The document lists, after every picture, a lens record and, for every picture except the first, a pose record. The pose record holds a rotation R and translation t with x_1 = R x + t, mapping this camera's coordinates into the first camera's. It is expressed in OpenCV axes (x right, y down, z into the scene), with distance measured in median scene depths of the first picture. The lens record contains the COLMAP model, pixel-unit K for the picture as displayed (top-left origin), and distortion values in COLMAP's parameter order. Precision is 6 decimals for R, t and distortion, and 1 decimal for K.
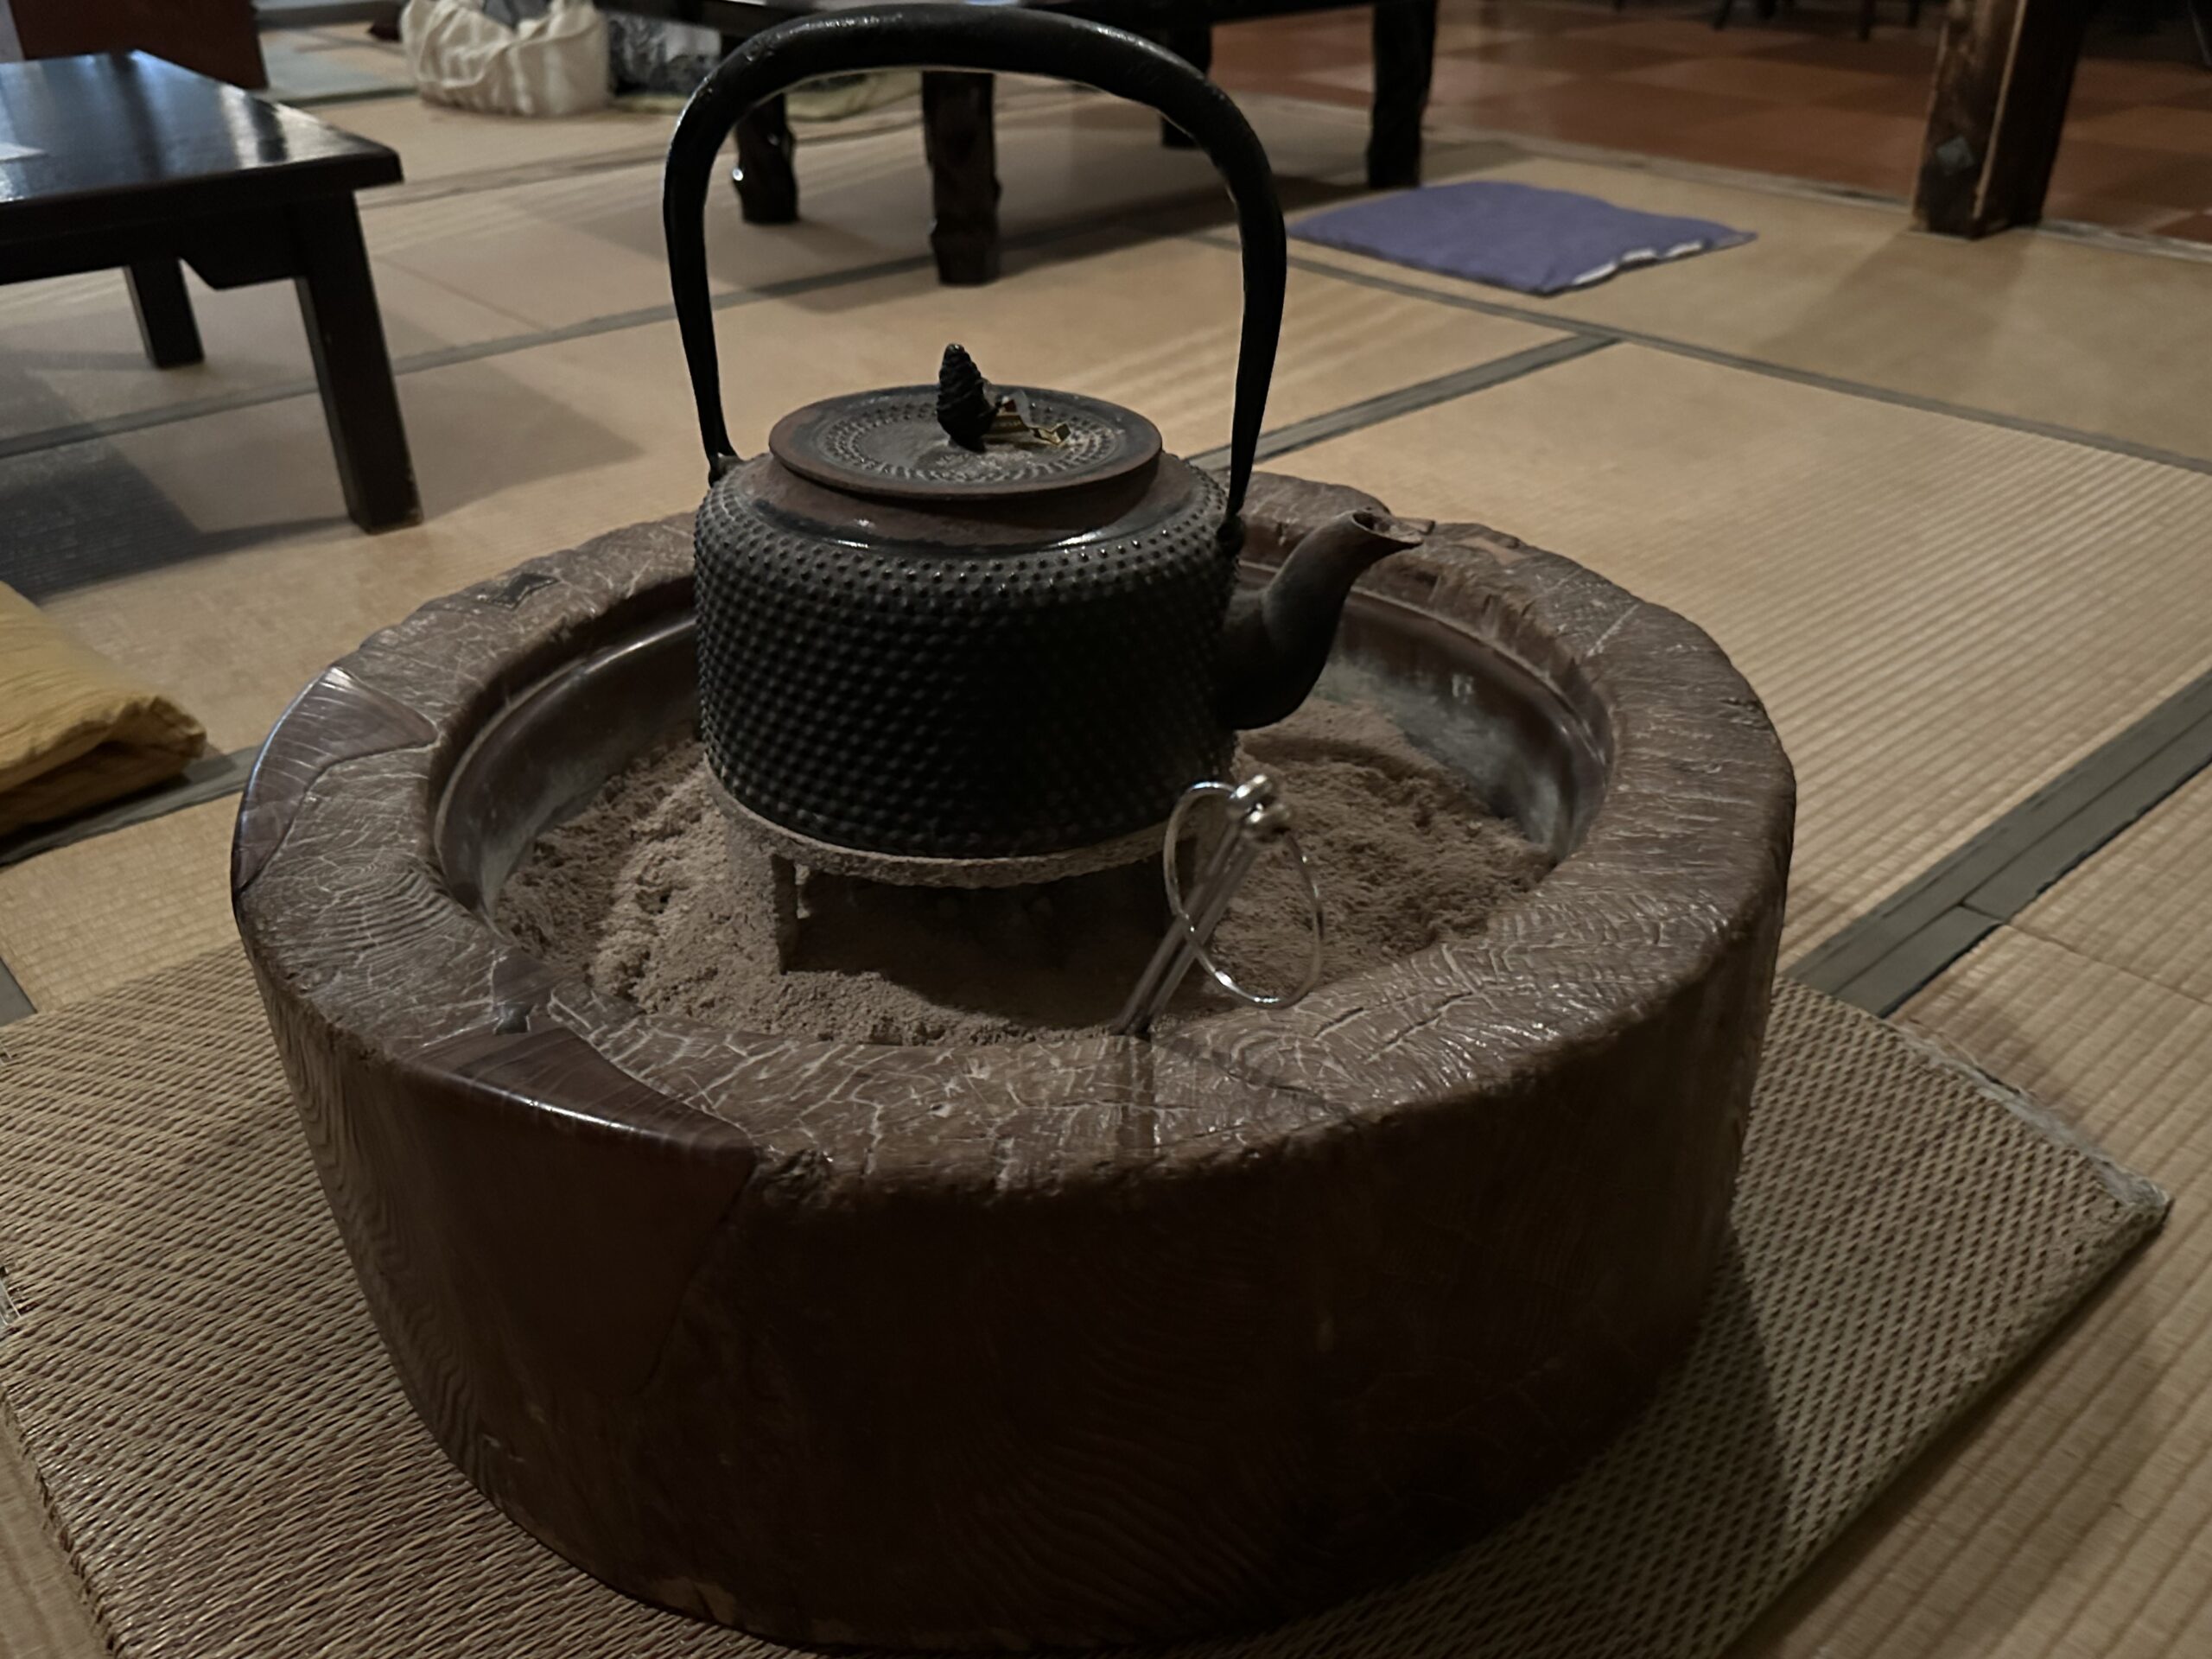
lens RADIAL K [[1835.3, 0, 1105.9], [0, 1835.3, 831.0], [0, 0, 1]] dist [0.006888, -0.000322]
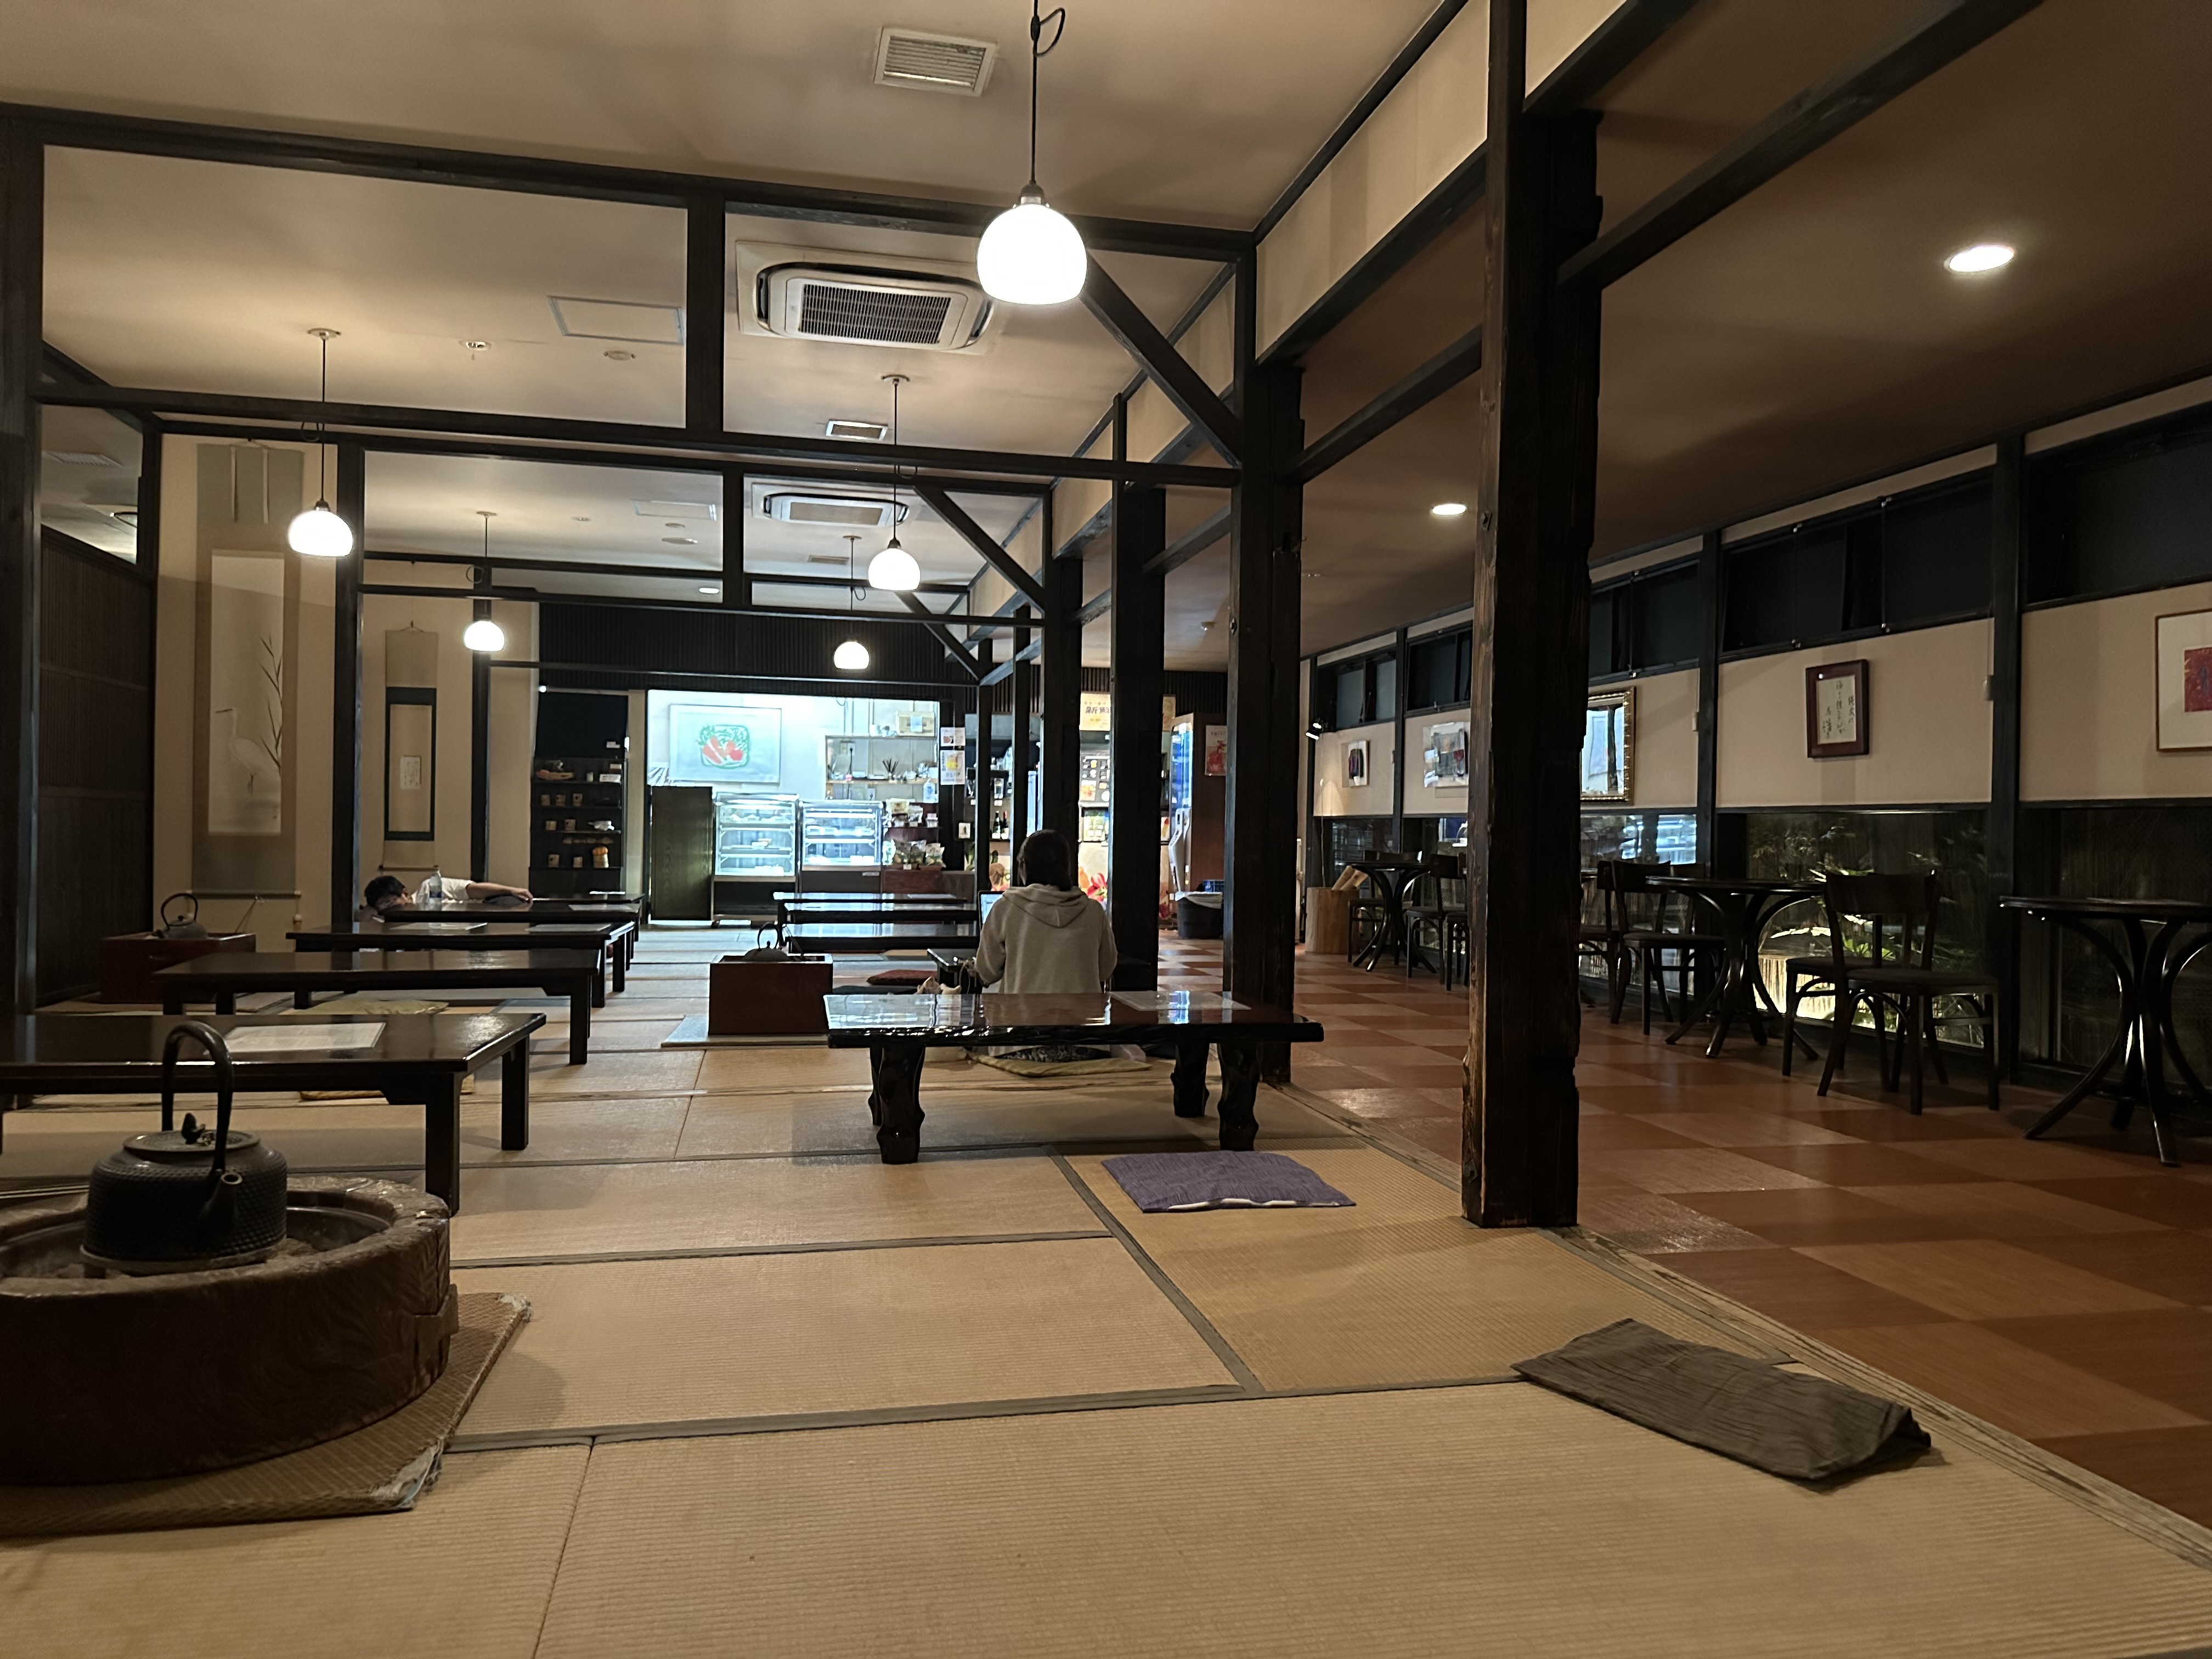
lens RADIAL K [[1539.8, 0, 1109.2], [0, 1539.8, 833.2], [0, 0, 1]] dist [0.002352, -0.000046]
pose [[0.877900, 0.025668, -0.478156, 0.923487], [-0.266782, 0.855445, -0.443893, 0.036848], [0.397643, 0.517257, 0.757843, -0.233354]]
